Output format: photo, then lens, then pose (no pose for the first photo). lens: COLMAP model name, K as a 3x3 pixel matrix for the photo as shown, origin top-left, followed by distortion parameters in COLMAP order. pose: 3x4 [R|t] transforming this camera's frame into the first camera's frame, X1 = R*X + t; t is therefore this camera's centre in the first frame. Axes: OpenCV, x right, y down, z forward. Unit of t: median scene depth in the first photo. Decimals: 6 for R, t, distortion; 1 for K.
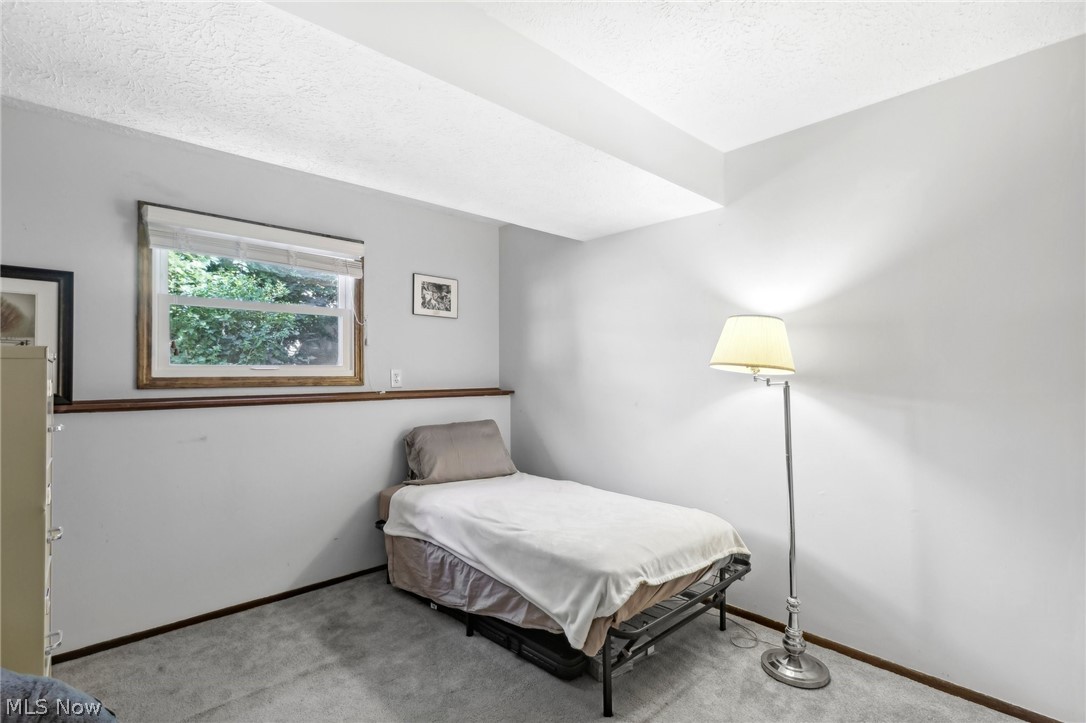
lens RADIAL K [[511.5, 0, 542.2], [0, 511.5, 361.5], [0, 0, 1]] dist [-0.000316, -0.000178]
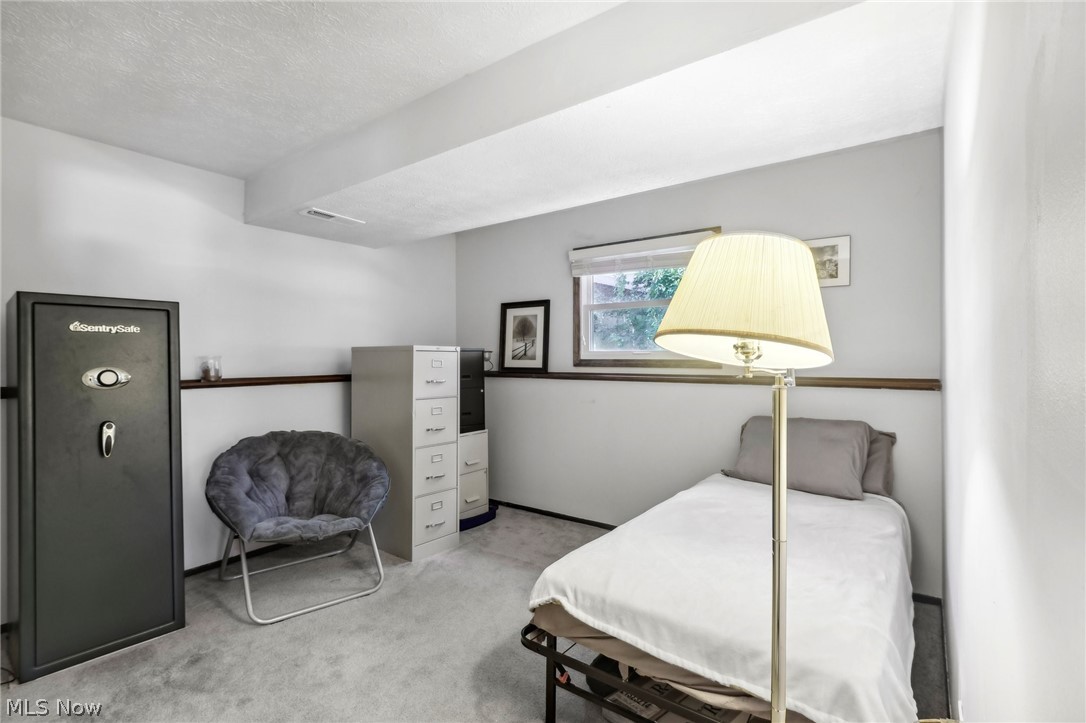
lens RADIAL K [[511.5, 0, 542.2], [0, 511.5, 361.5], [0, 0, 1]] dist [-0.000316, -0.000178]
pose [[0.166743, 0.007609, -0.985971, 0.747064], [0.017155, 0.999796, 0.010617, 0.019319], [0.985851, -0.018684, 0.166578, 0.615682]]
